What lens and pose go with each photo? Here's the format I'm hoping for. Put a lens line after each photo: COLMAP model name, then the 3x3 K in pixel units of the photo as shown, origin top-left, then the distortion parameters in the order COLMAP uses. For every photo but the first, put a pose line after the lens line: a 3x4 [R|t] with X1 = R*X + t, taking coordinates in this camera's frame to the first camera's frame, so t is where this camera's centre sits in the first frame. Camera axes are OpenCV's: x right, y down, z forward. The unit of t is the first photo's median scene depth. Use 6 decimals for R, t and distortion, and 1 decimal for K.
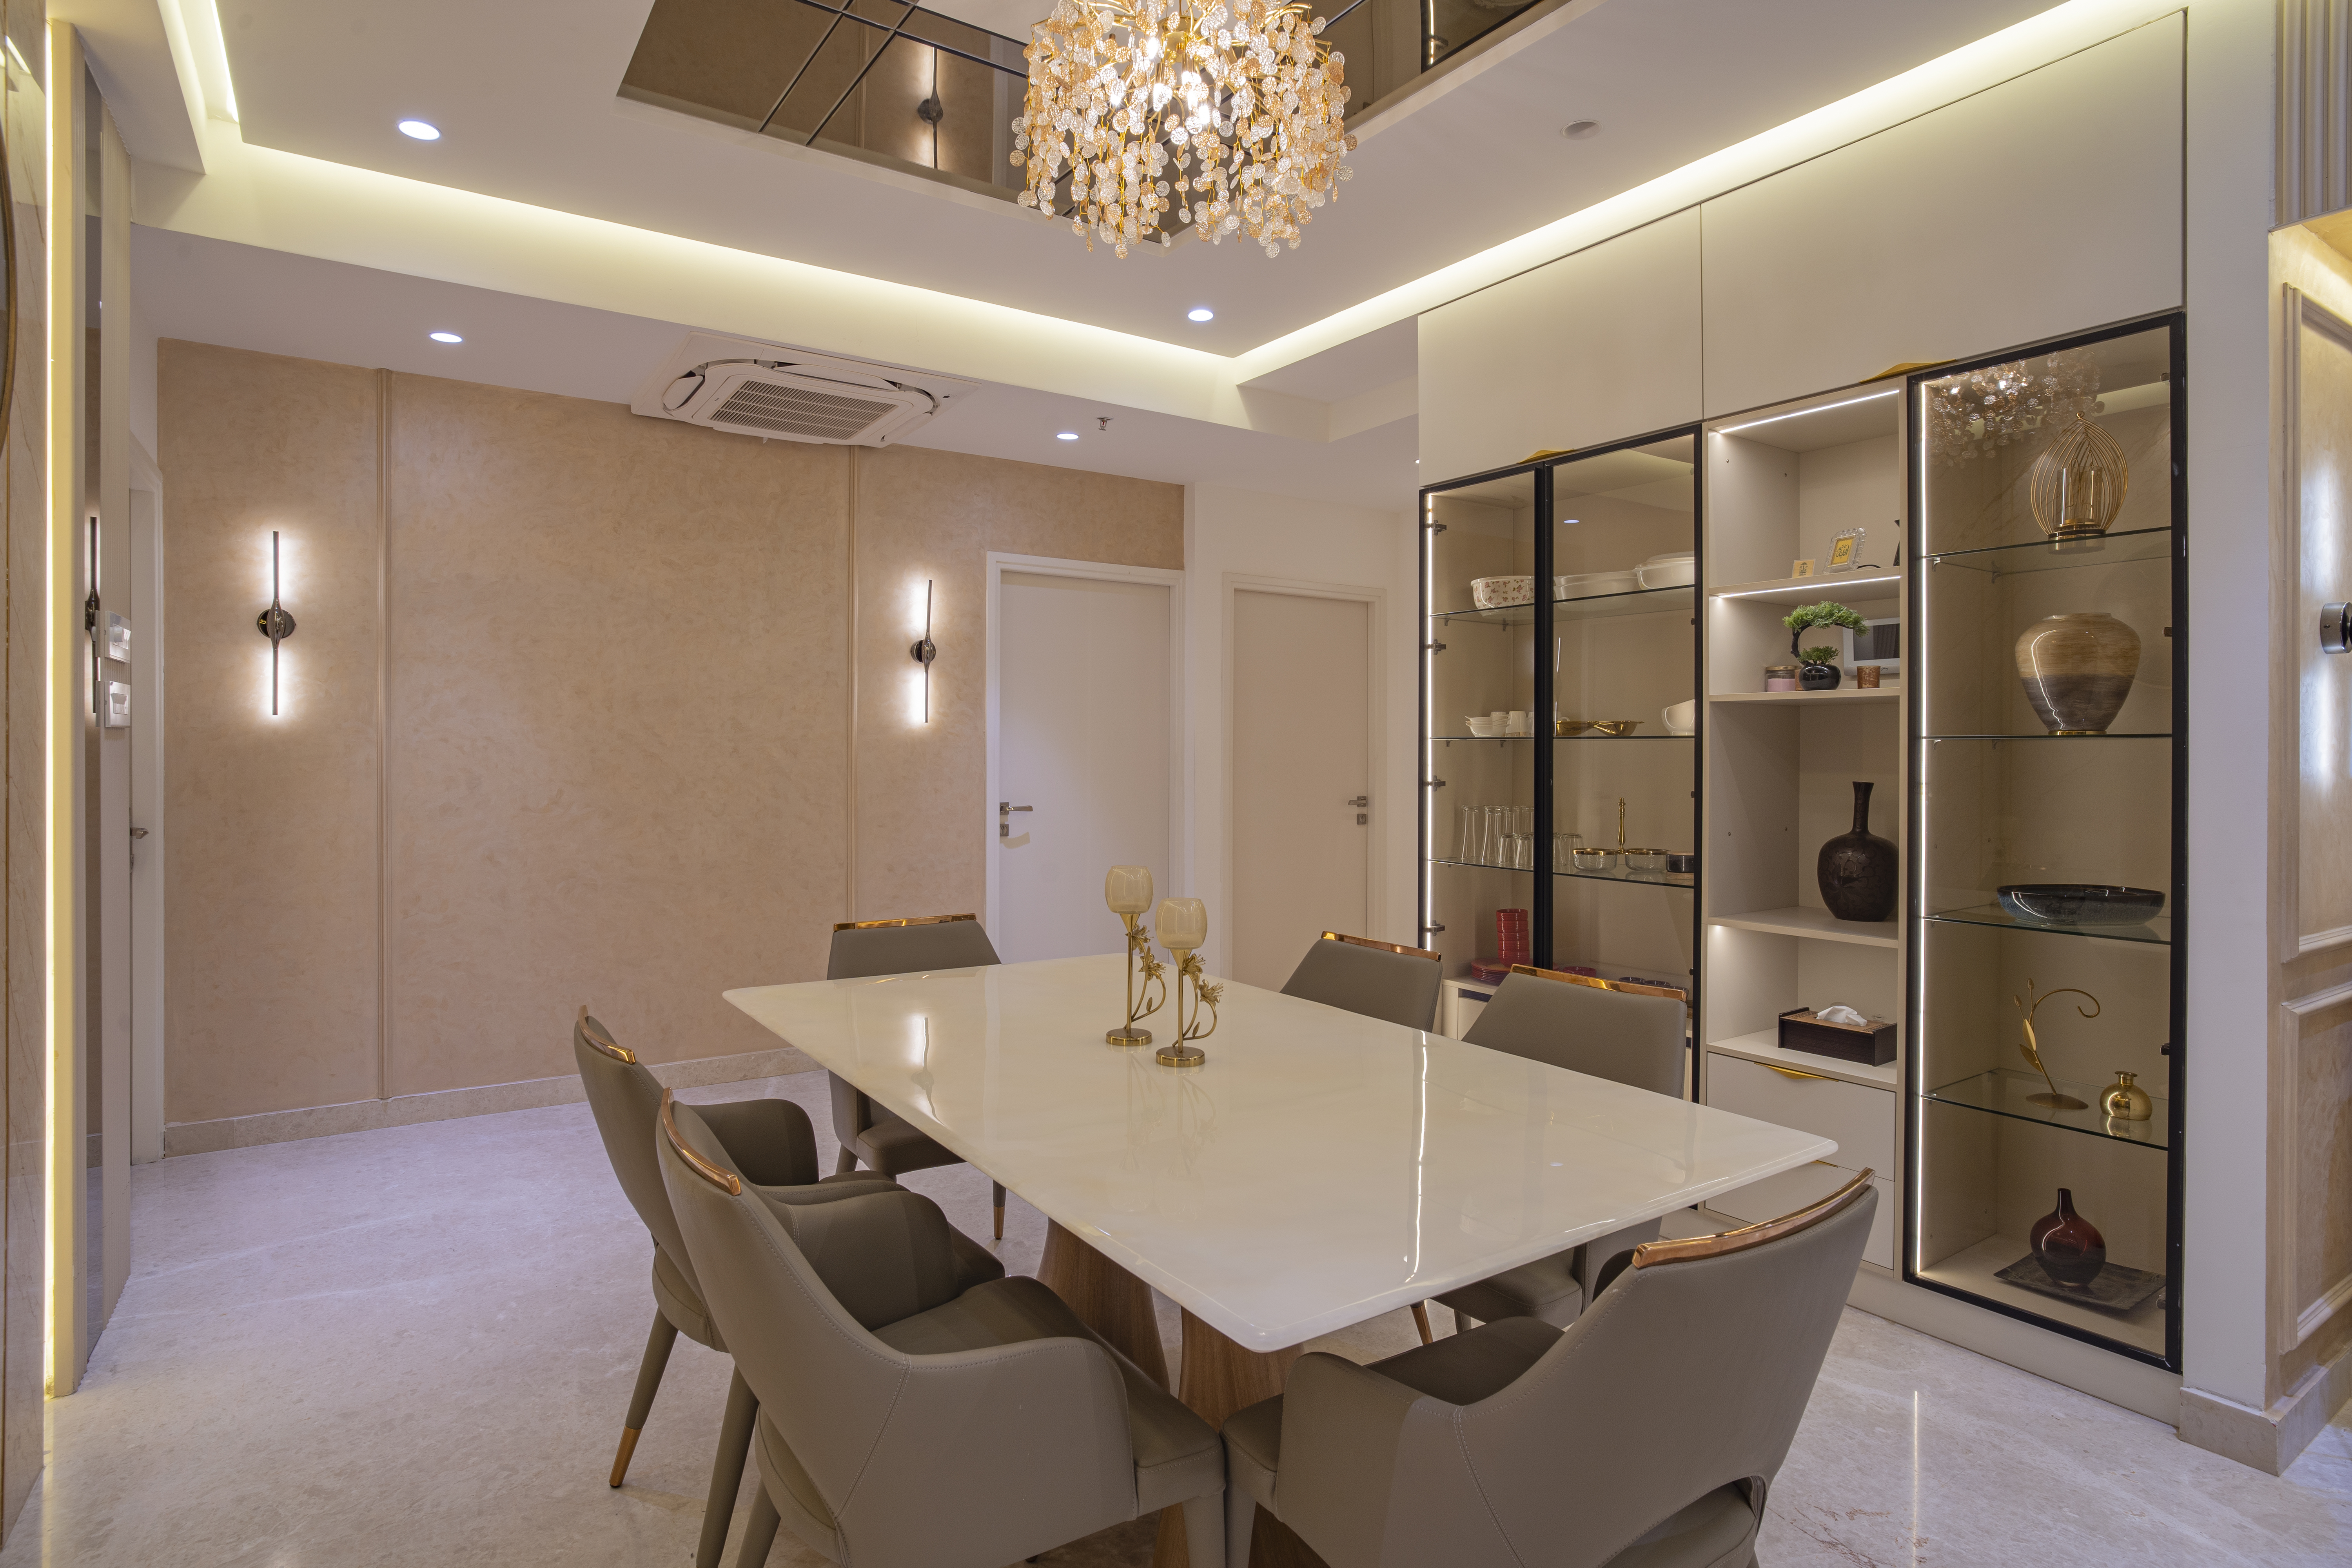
lens RADIAL K [[1232.5, 0, 1157.5], [0, 1232.5, 729.1], [0, 0, 1]] dist [-0.050994, 0.024307]
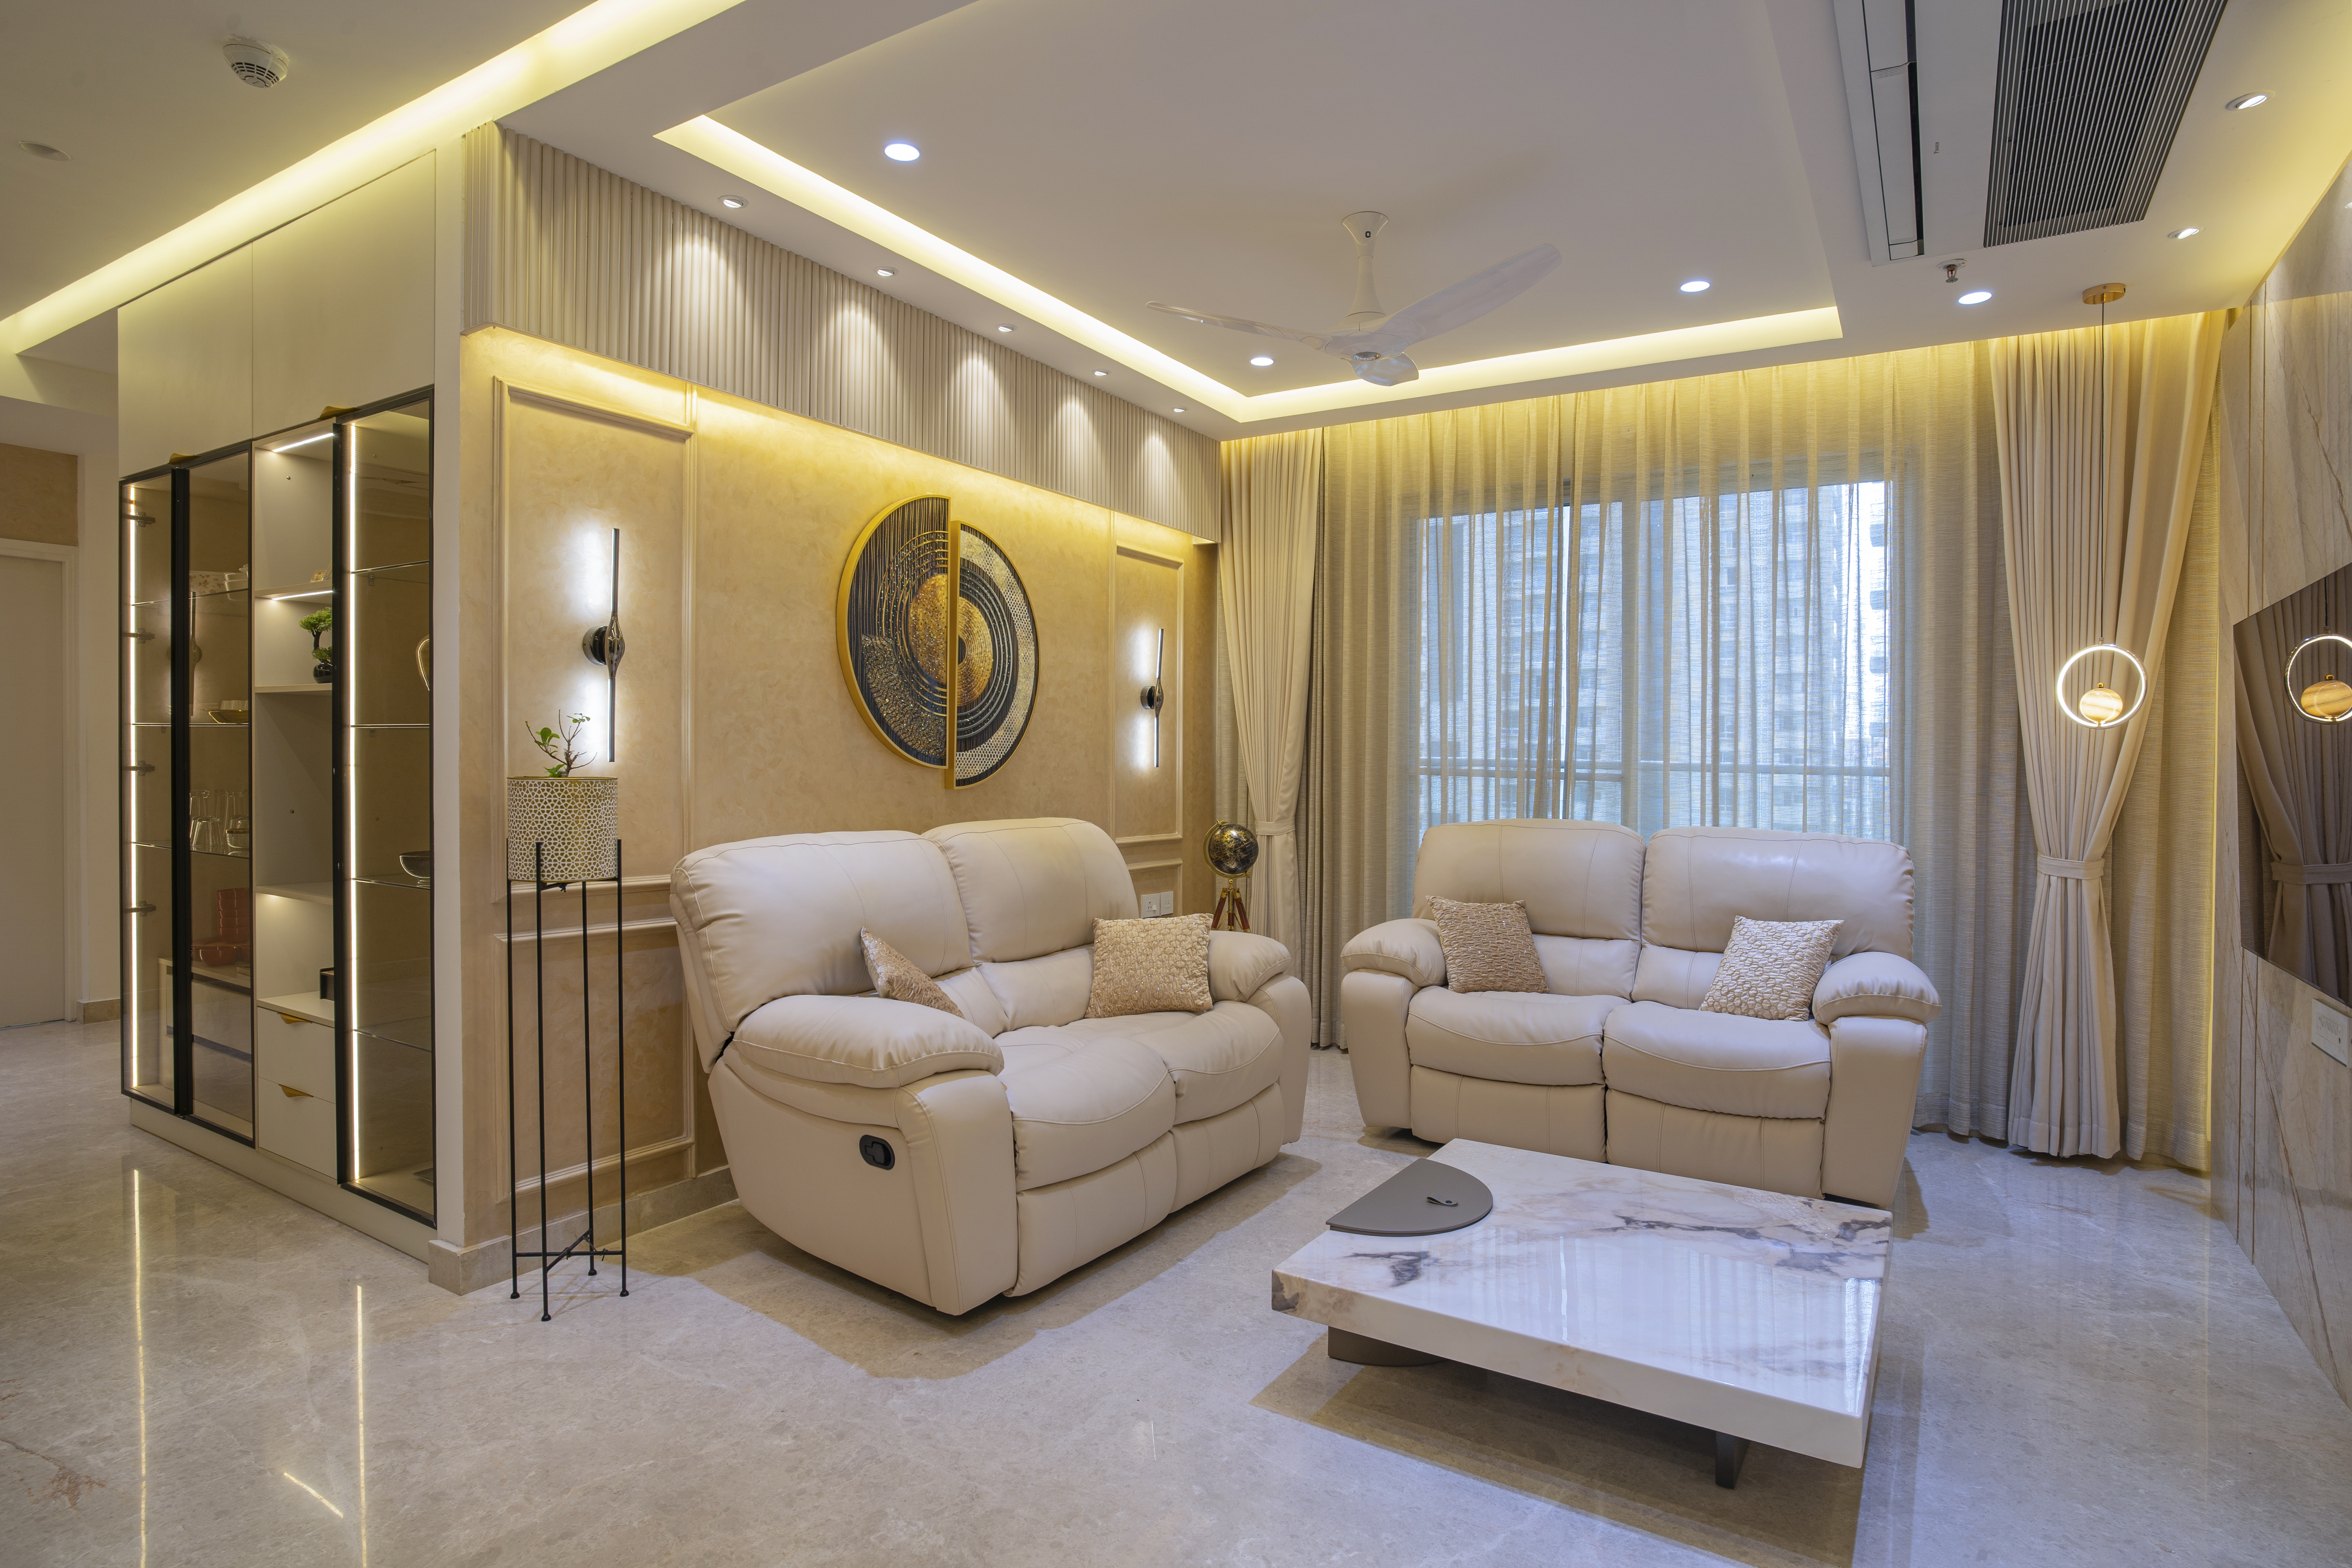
lens RADIAL K [[1232.5, 0, 1151.3], [0, 1232.5, 766.8], [0, 0, 1]] dist [-0.050994, 0.024307]
pose [[0.915045, 0.008840, 0.403254, 0.711006], [-0.020132, 0.999515, 0.023771, 0.001928], [-0.402848, -0.029870, 0.914779, -0.316816]]
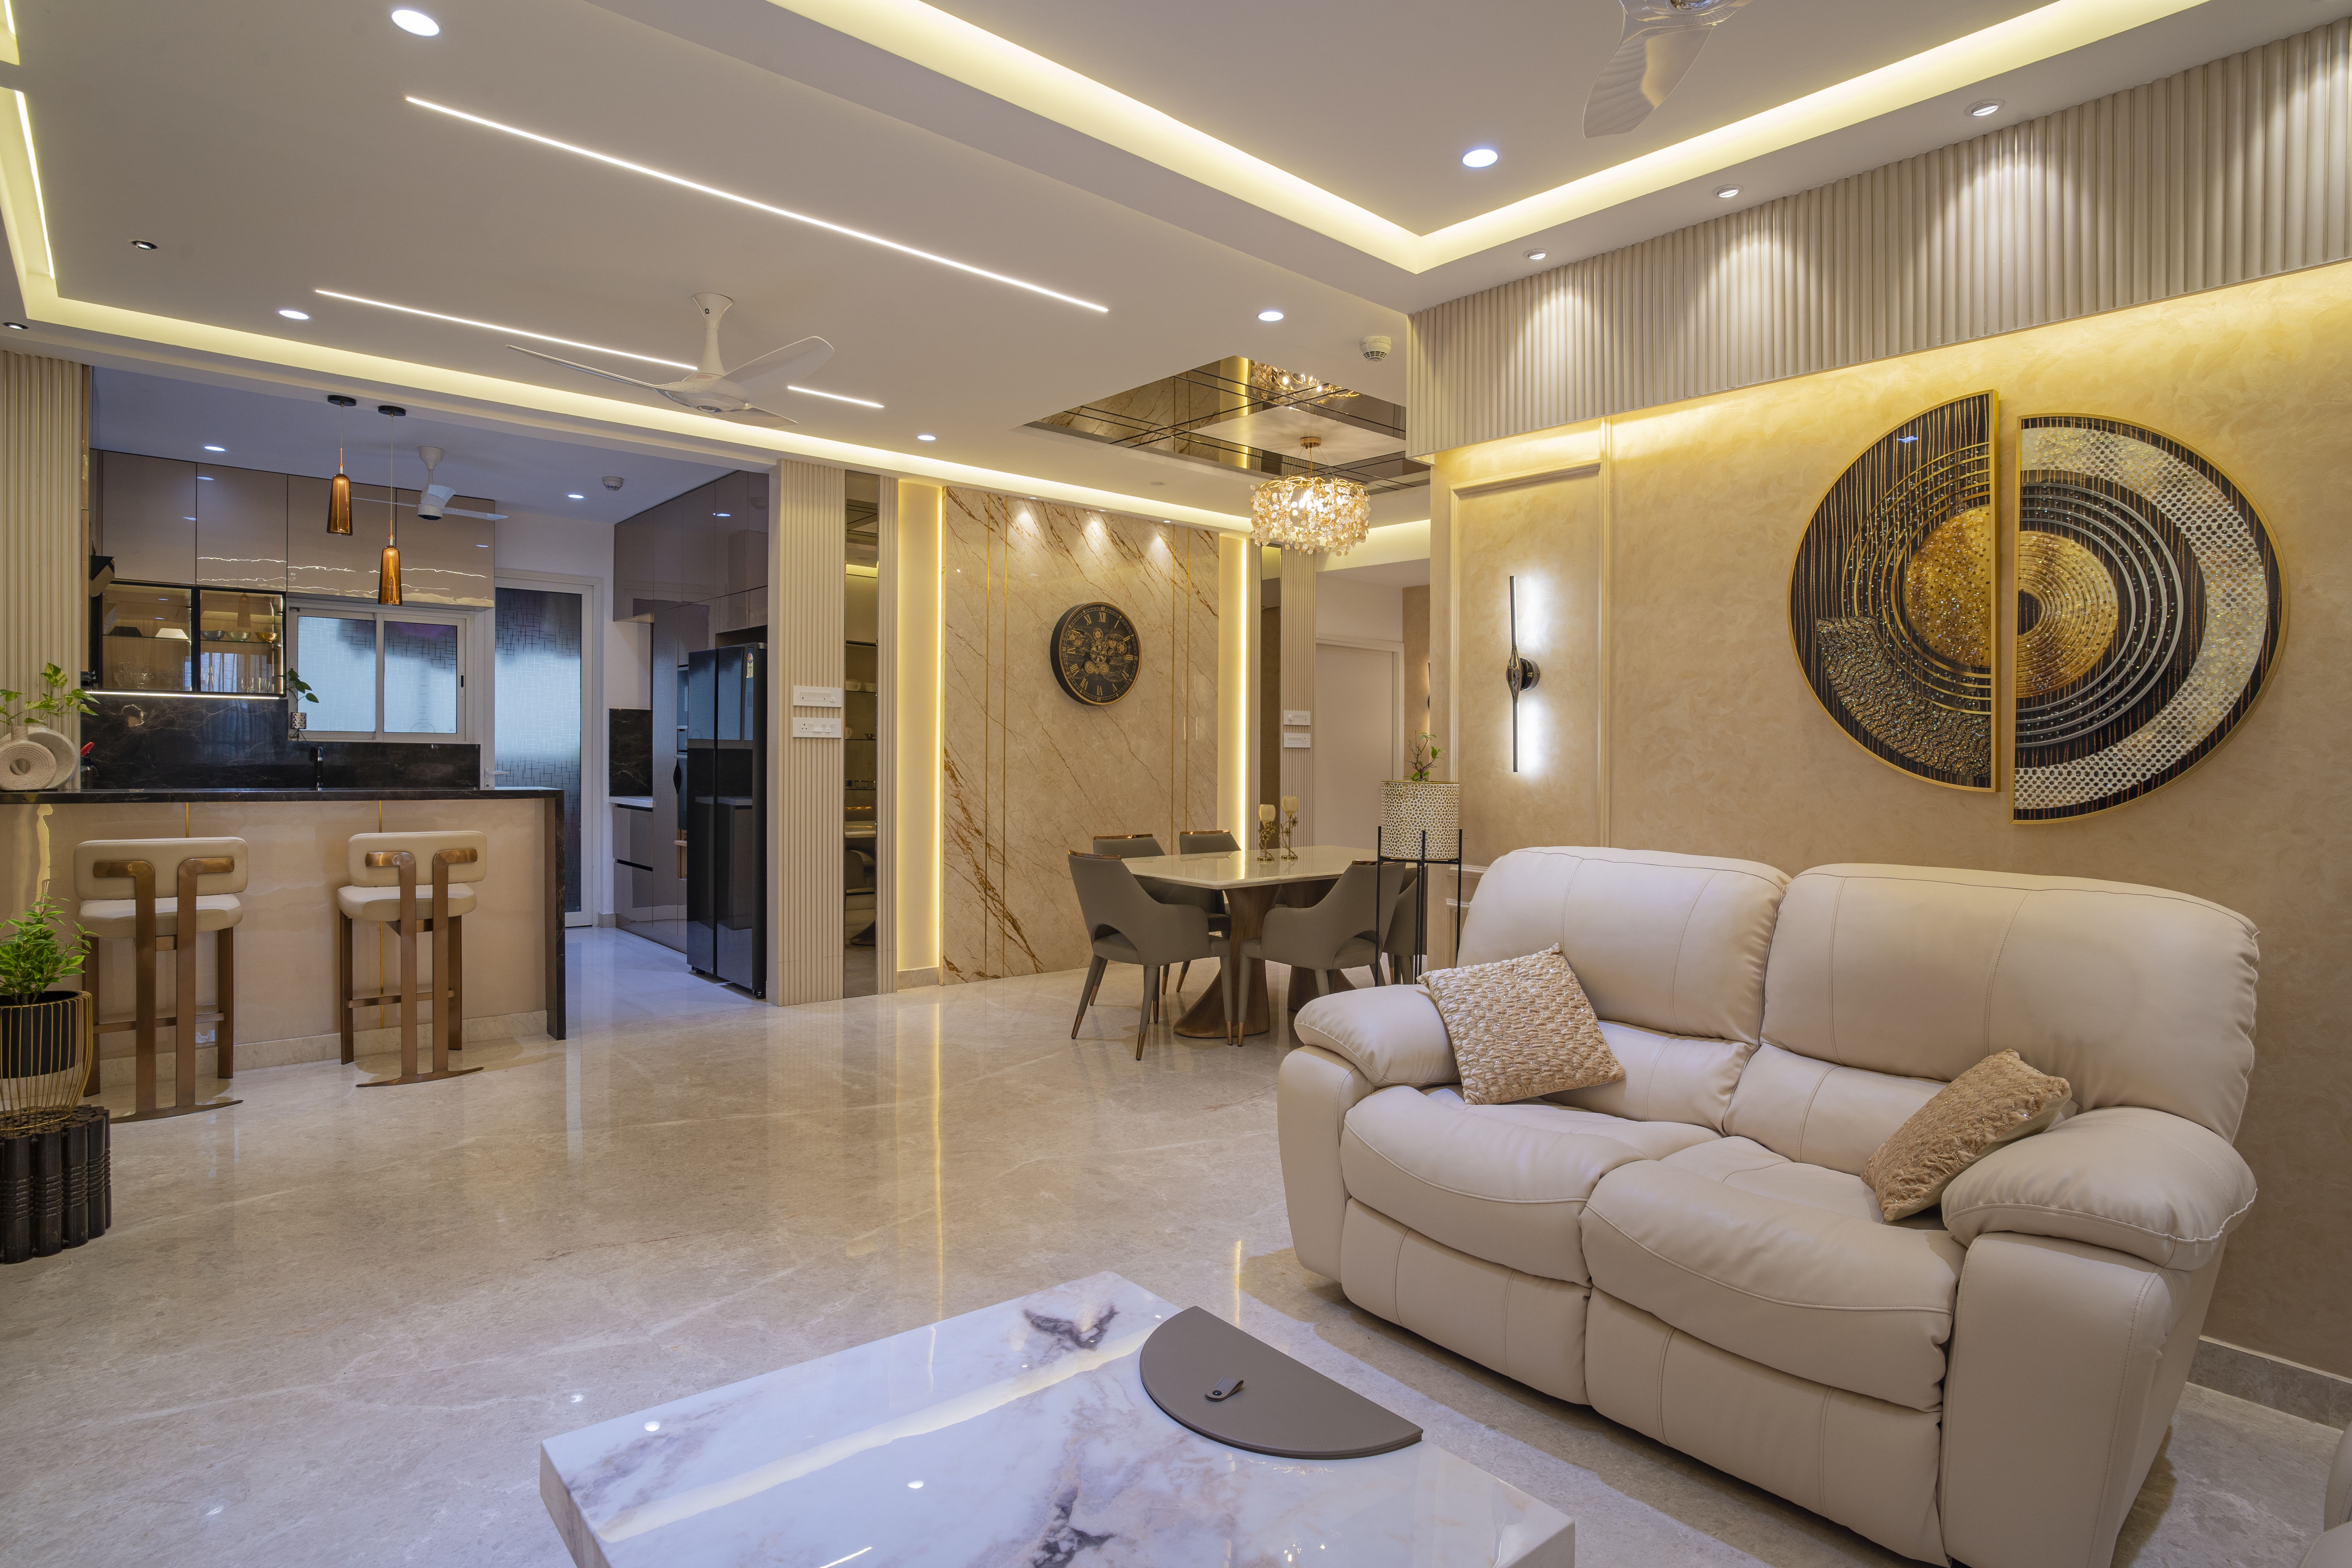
lens RADIAL K [[1232.5, 0, 1209.0], [0, 1232.5, 789.0], [0, 0, 1]] dist [-0.050994, 0.024307]
pose [[0.150567, 0.027878, -0.988207, 1.806227], [0.002093, 0.999591, 0.028518, 0.012134], [0.988598, -0.006363, 0.150447, 0.271311]]
